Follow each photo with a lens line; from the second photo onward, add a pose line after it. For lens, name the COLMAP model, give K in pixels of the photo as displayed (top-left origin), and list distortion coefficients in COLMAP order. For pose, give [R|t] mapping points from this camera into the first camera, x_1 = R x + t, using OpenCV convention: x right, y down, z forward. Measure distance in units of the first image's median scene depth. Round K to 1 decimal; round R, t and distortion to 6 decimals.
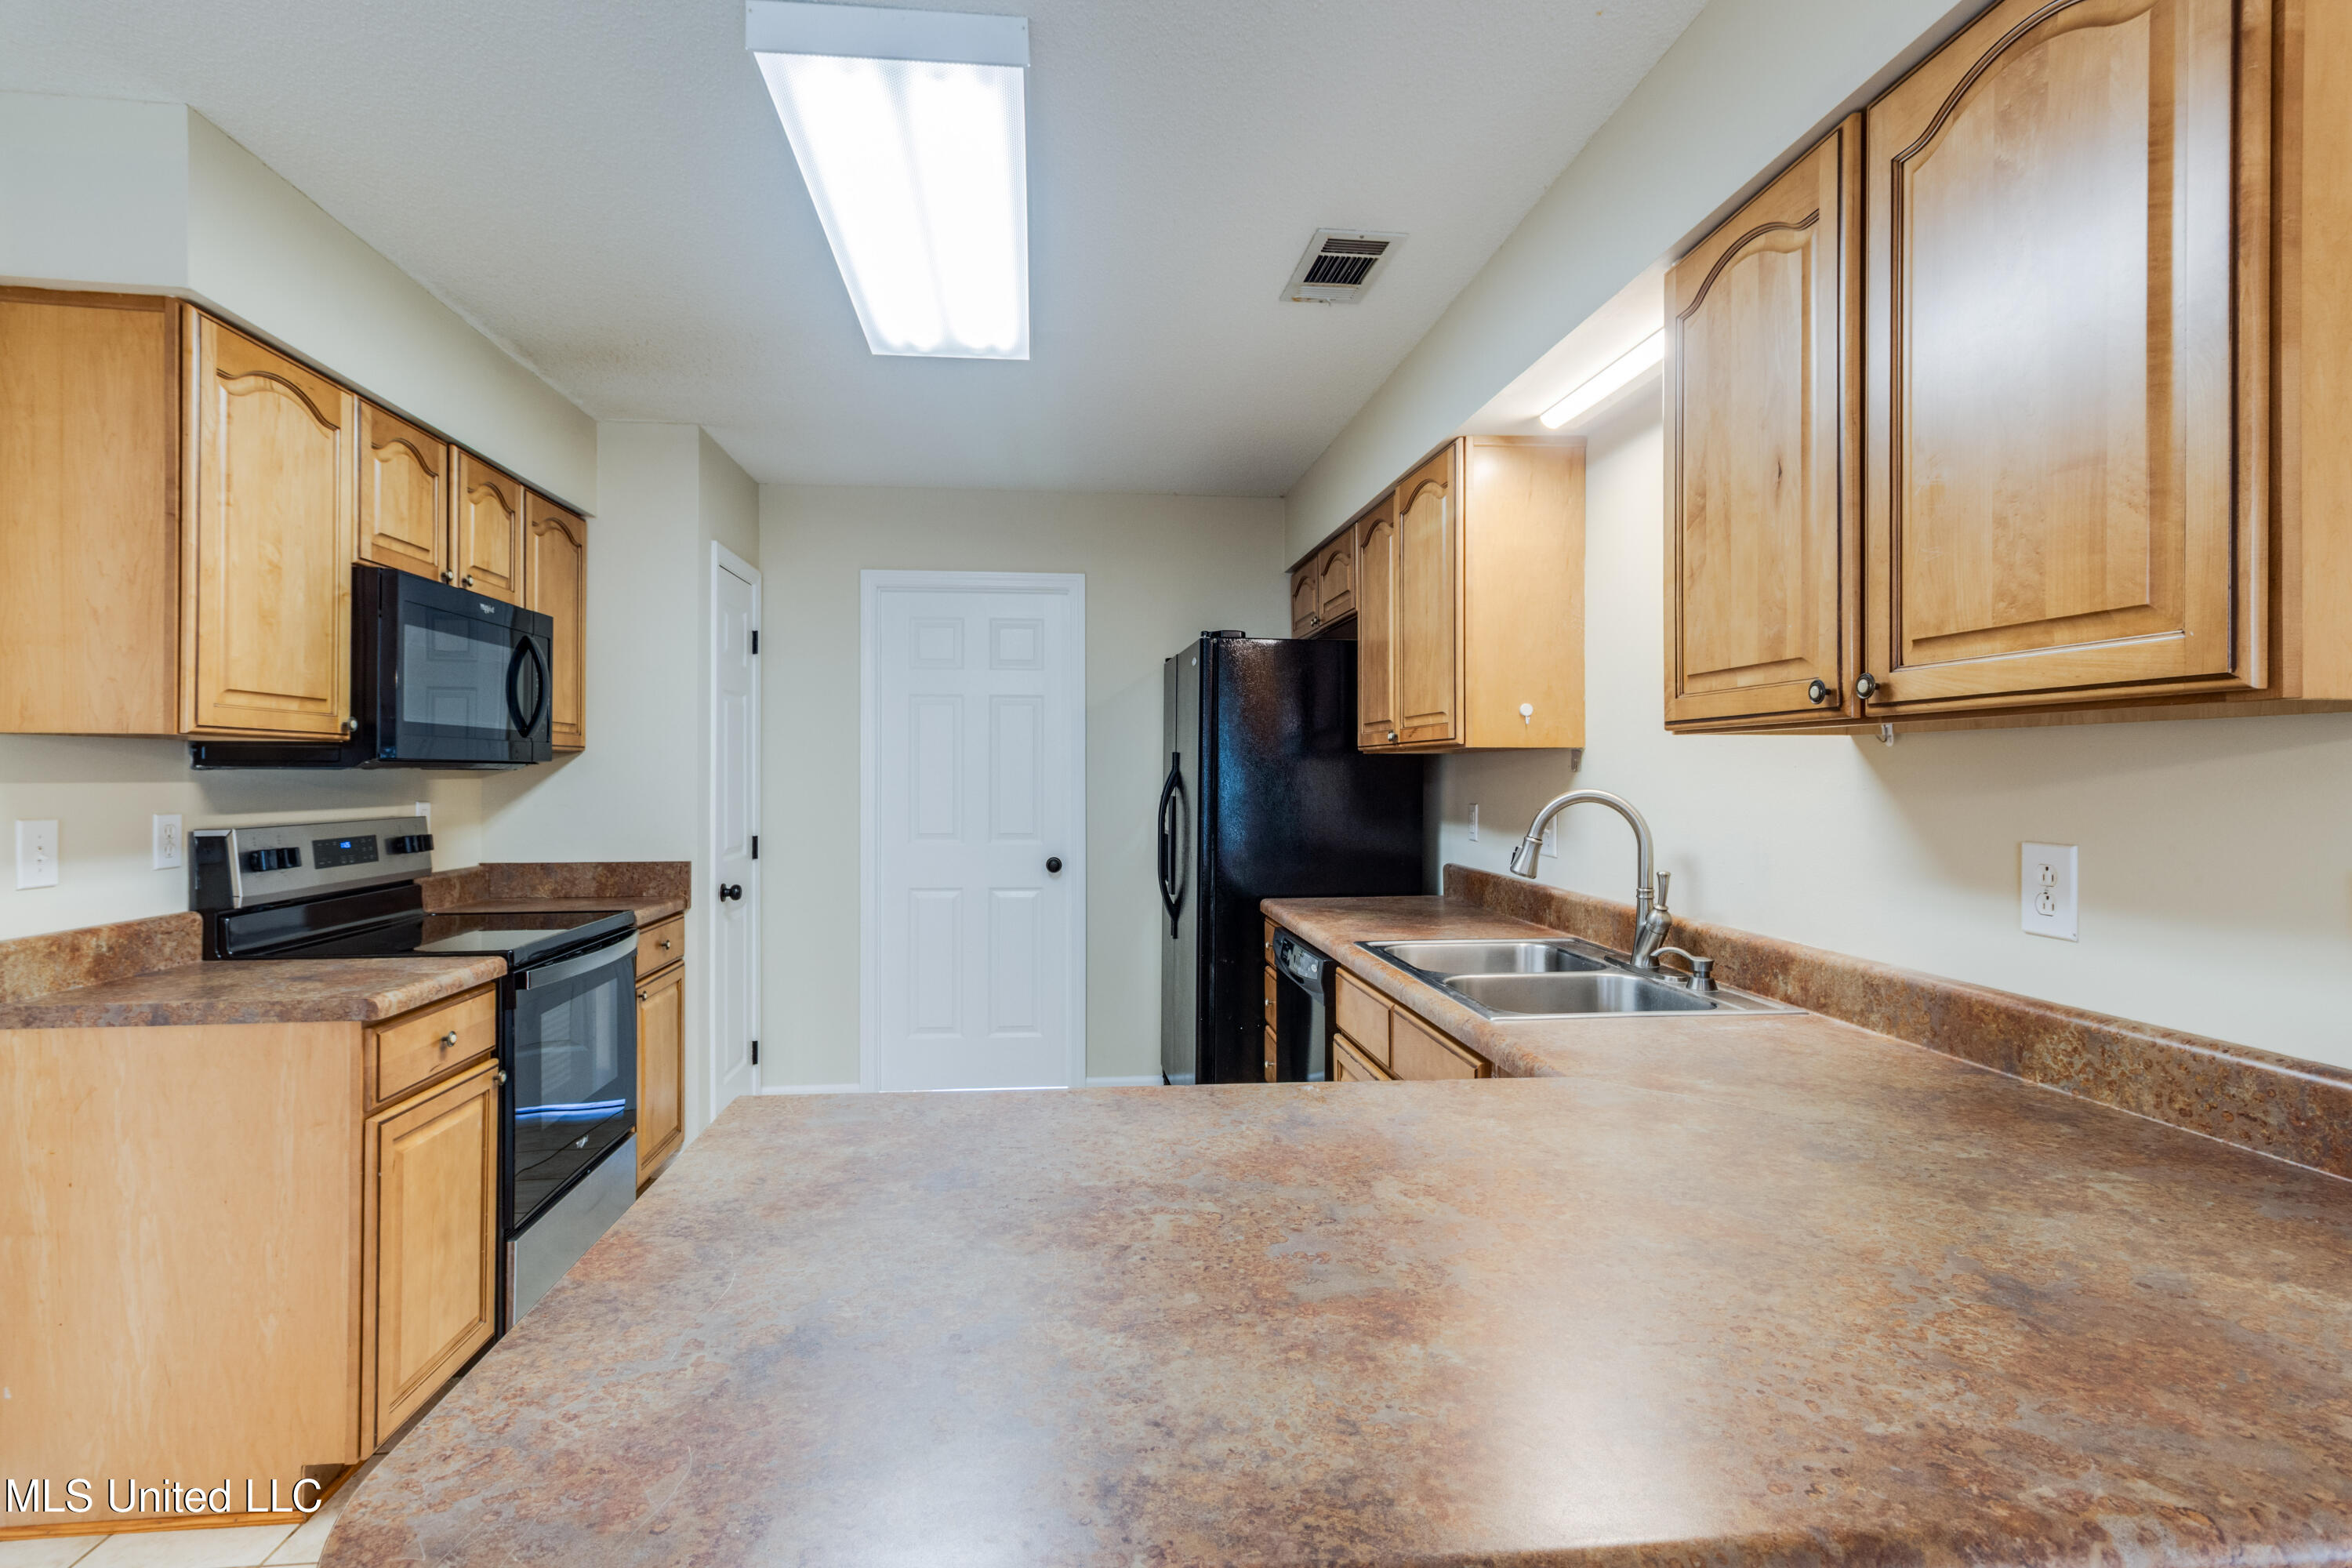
lens RADIAL K [[1133.0, 0, 1155.8], [0, 1133.0, 768.9], [0, 0, 1]] dist [0.004142, 0.000906]
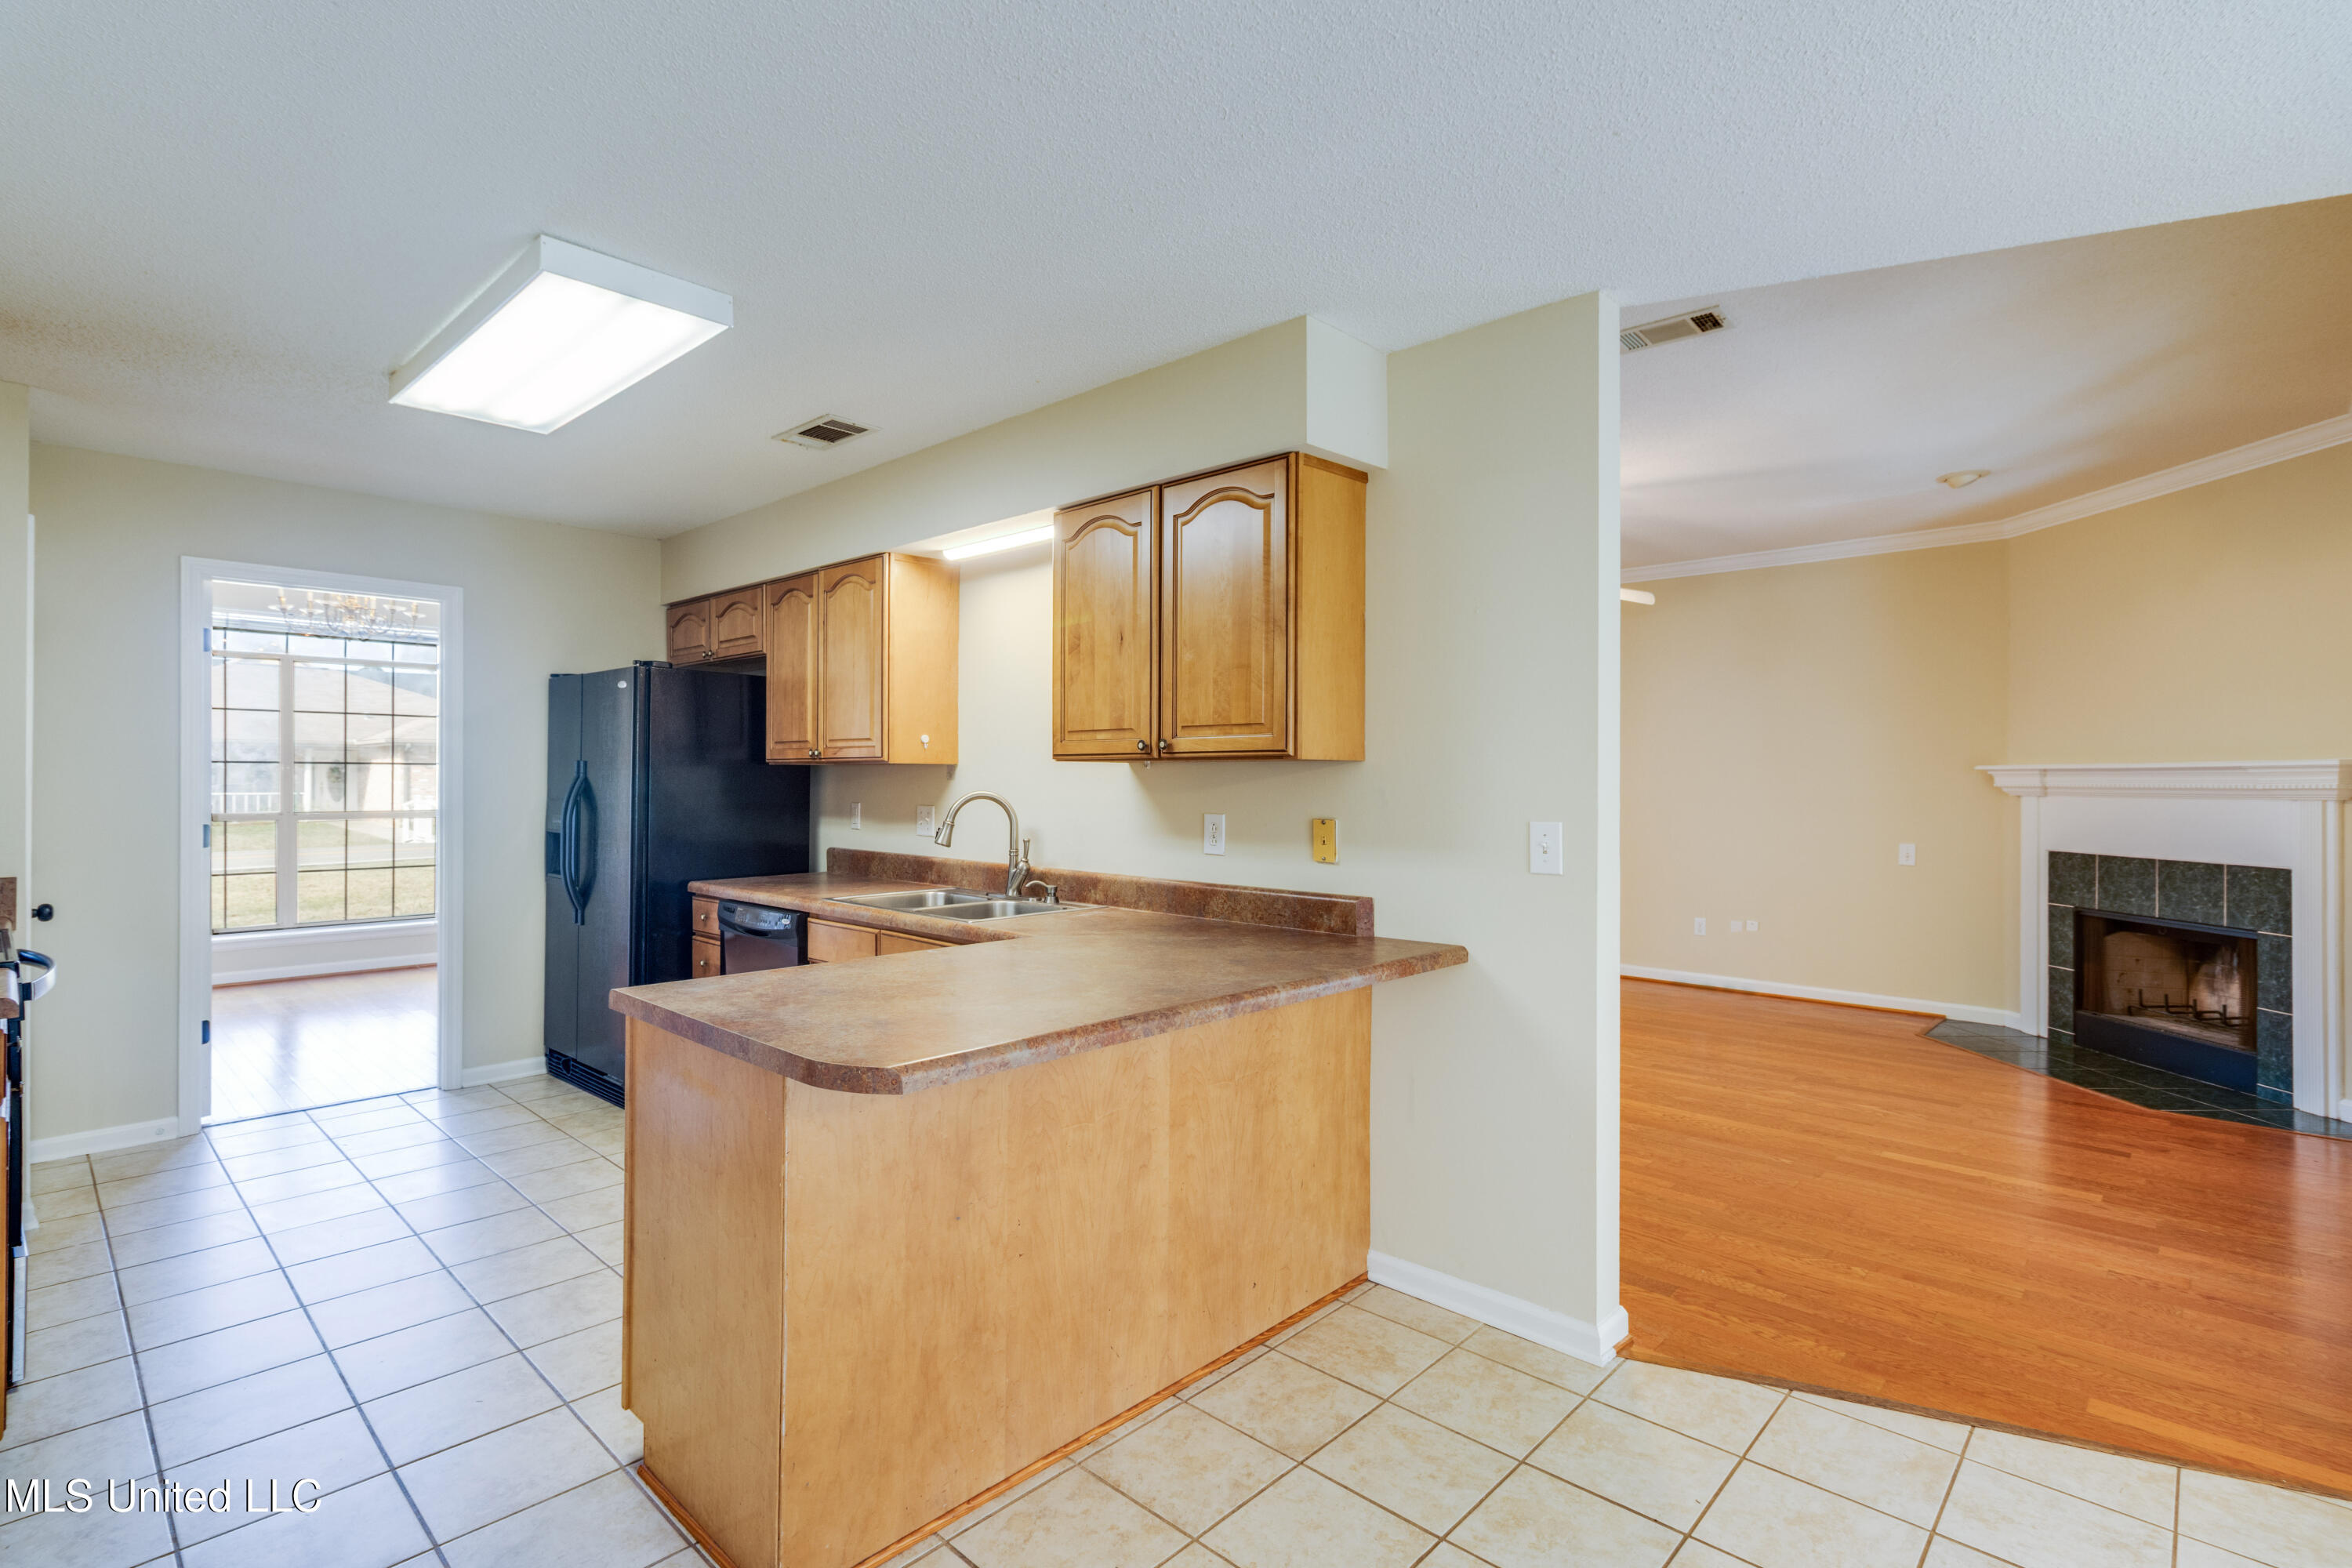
lens RADIAL K [[1108.0, 0, 1163.5], [0, 1108.0, 778.4], [0, 0, 1]] dist [0.001894, 0.000366]
pose [[0.759089, 0.004337, 0.650973, -0.474239], [-0.007386, 0.999971, 0.001950, -0.005479], [-0.650945, -0.006288, 0.759099, -0.397034]]
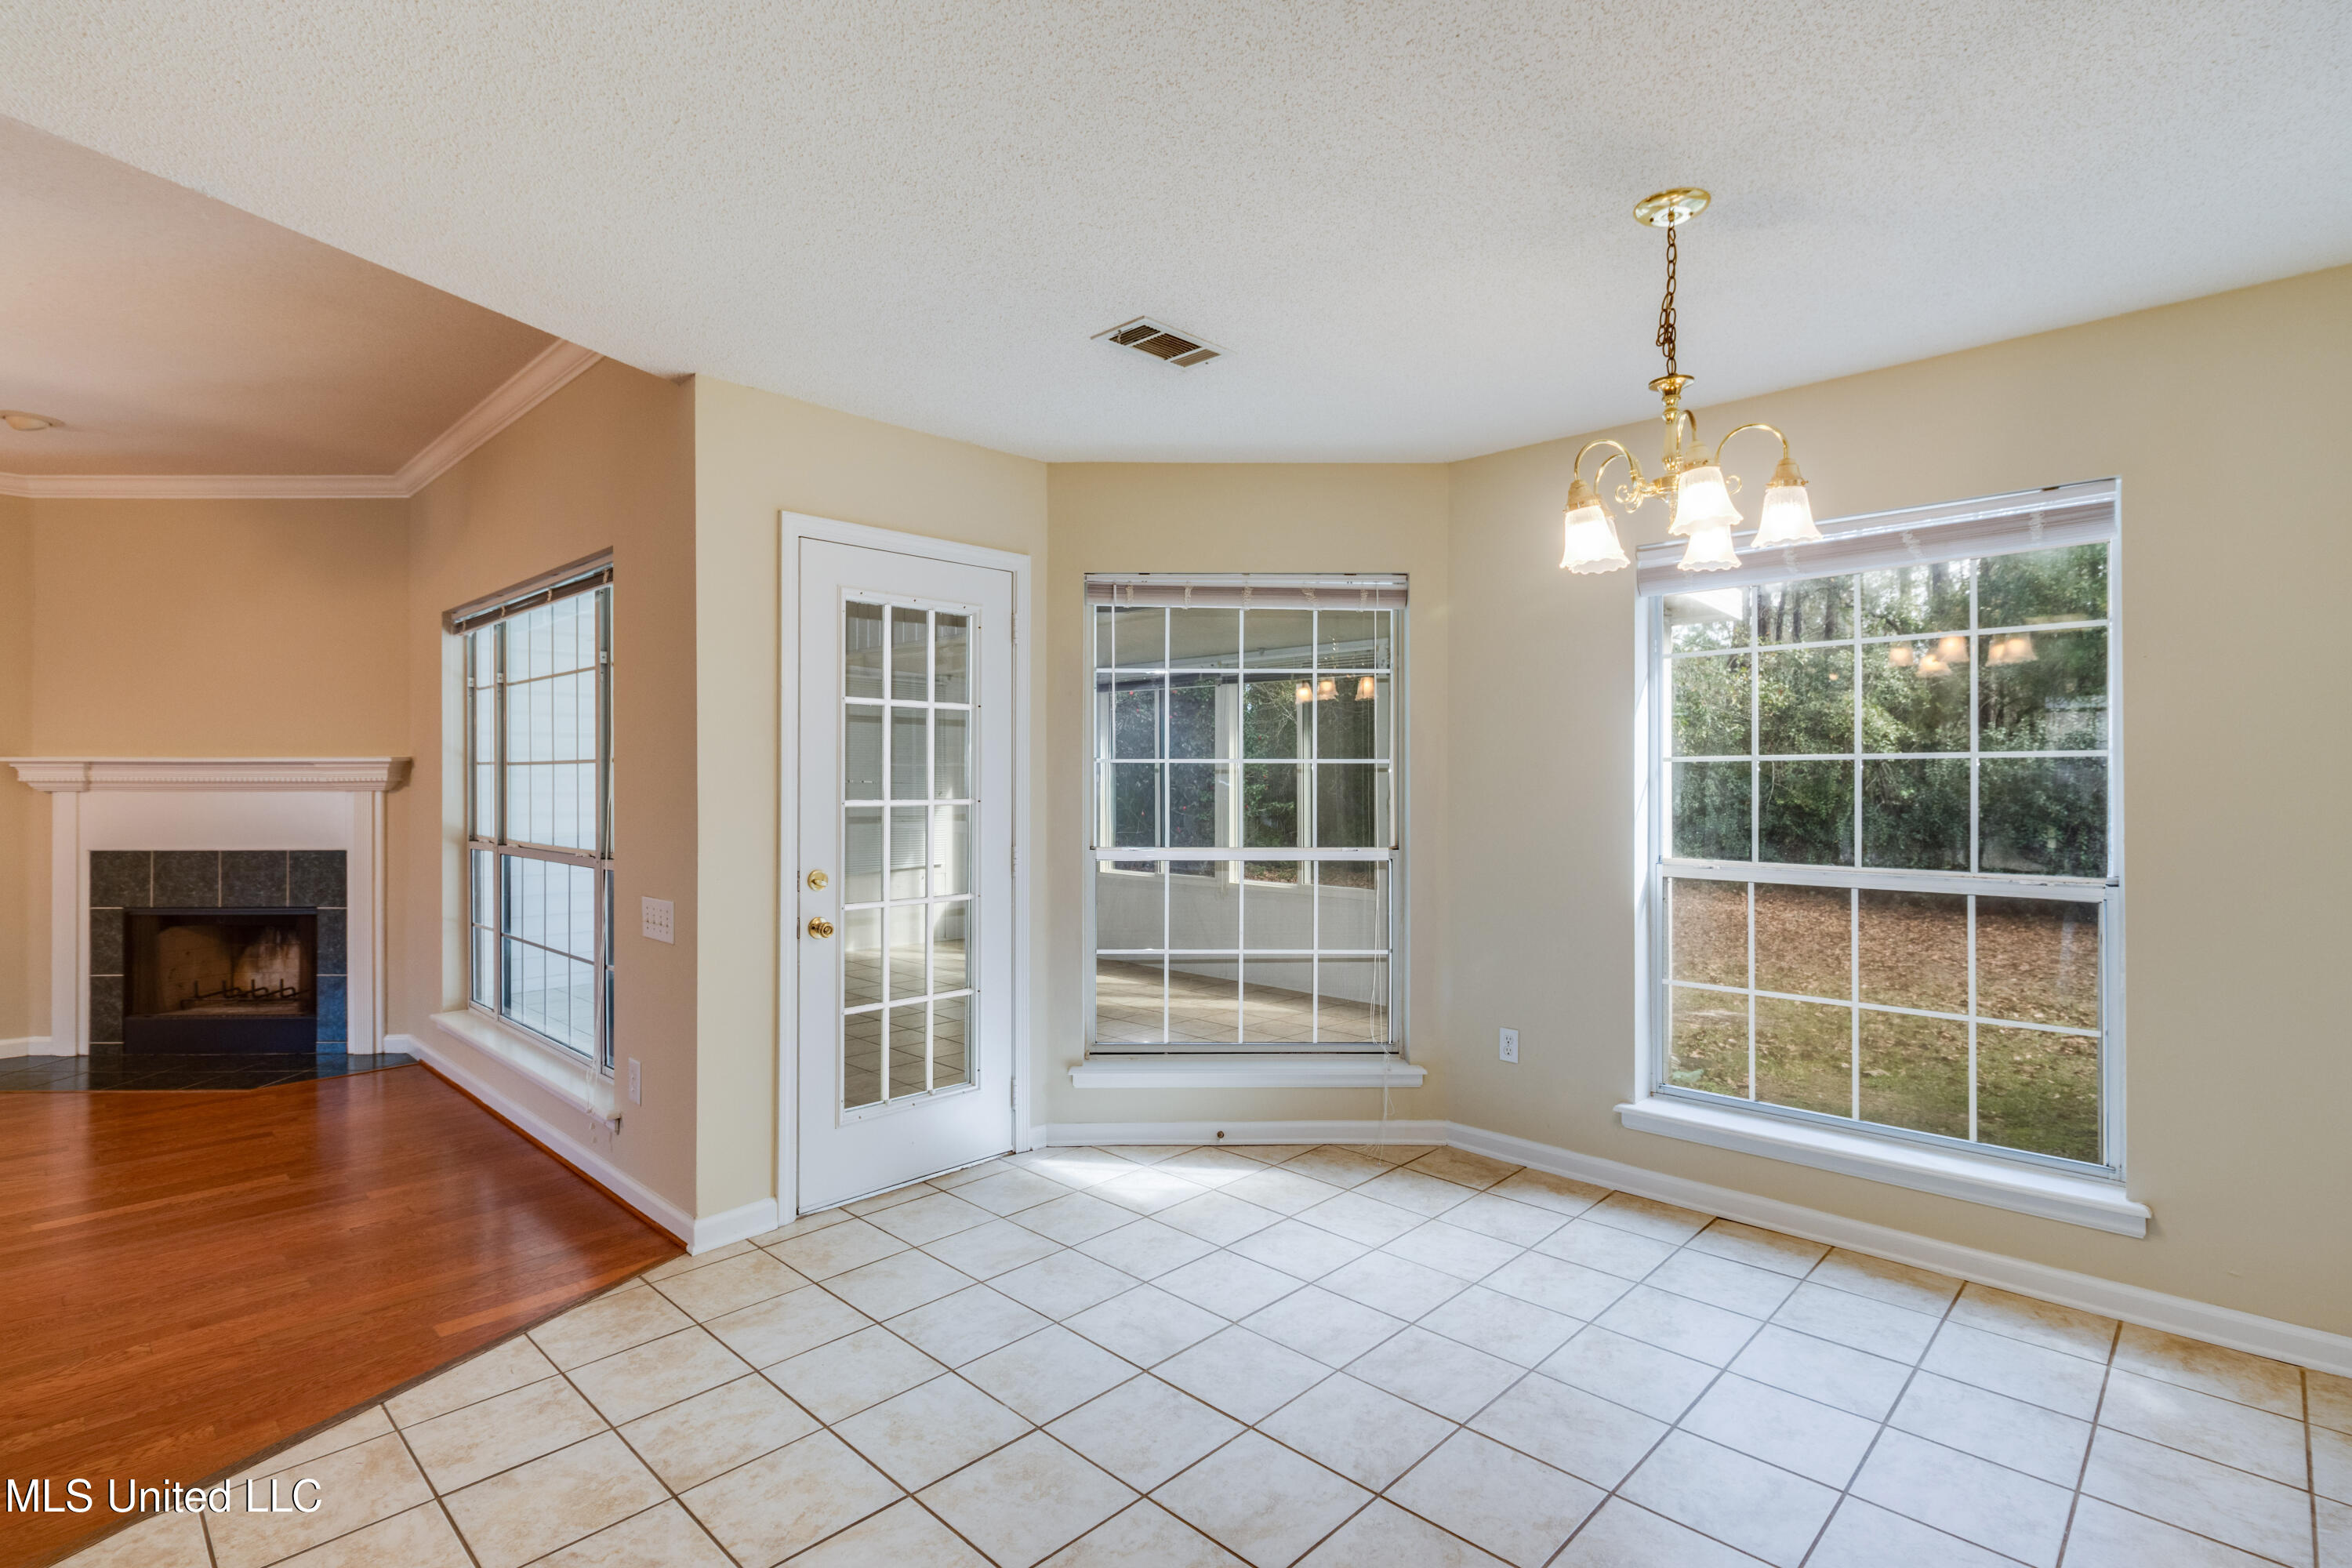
lens RADIAL K [[1108.0, 0, 1163.5], [0, 1108.0, 778.4], [0, 0, 1]] dist [0.001894, 0.000366]
pose [[-0.642031, -0.000698, 0.766679, -0.753846], [-0.004151, 0.999988, -0.002566, -0.005586], [-0.766668, -0.004830, -0.642026, 1.868396]]
